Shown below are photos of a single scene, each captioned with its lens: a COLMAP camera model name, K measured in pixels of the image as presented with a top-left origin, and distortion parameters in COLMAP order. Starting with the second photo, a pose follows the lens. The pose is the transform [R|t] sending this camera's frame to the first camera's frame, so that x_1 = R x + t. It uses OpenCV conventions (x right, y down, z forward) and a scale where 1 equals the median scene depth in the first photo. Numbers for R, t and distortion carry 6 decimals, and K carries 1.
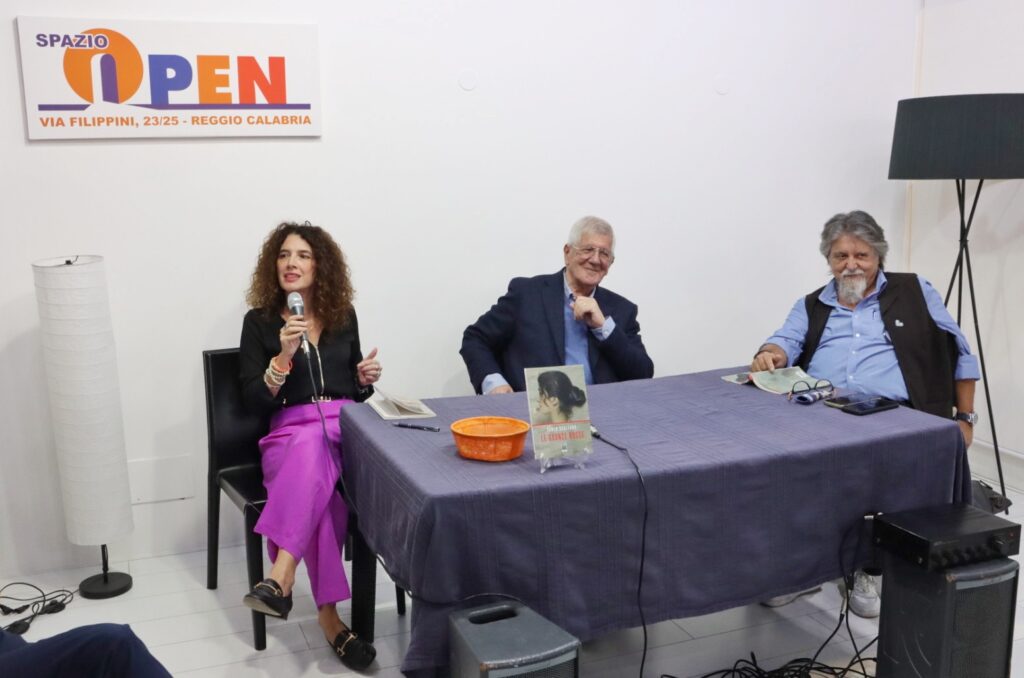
lens RADIAL K [[985.8, 0, 502.0], [0, 985.8, 341.5], [0, 0, 1]] dist [-0.039630, 0.000000]
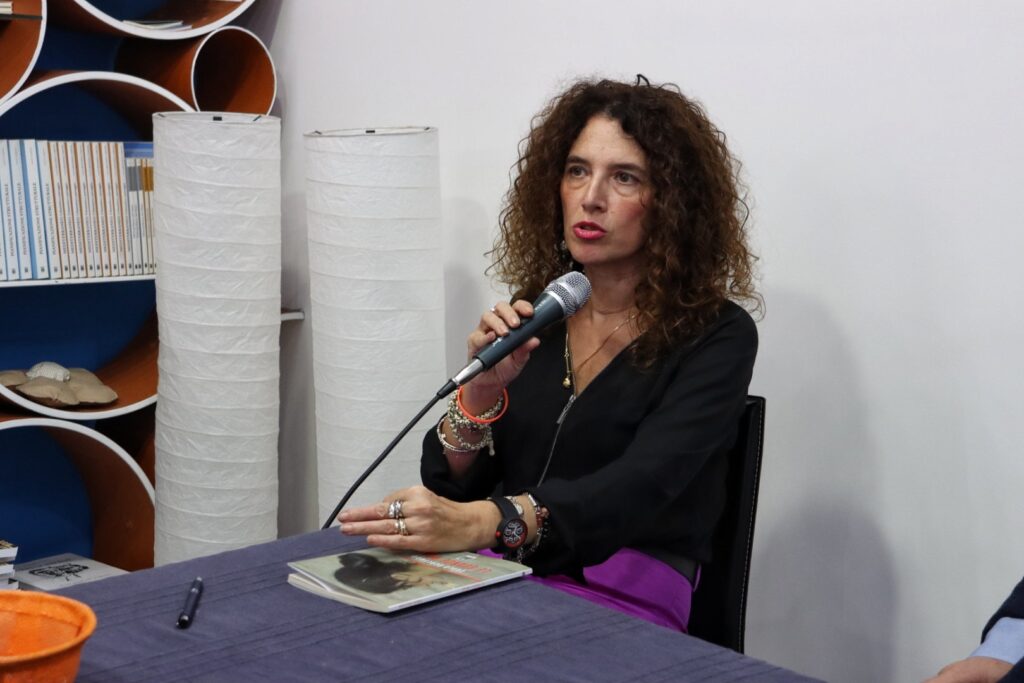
lens RADIAL K [[1904.3, 0, 509.1], [0, 1904.3, 348.8], [0, 0, 1]] dist [0.212031, 0.000000]
pose [[0.399724, 0.167027, -0.901289, 0.468721], [-0.200536, 0.975374, 0.091818, -0.074236], [0.894430, 0.144039, 0.423376, 0.631216]]
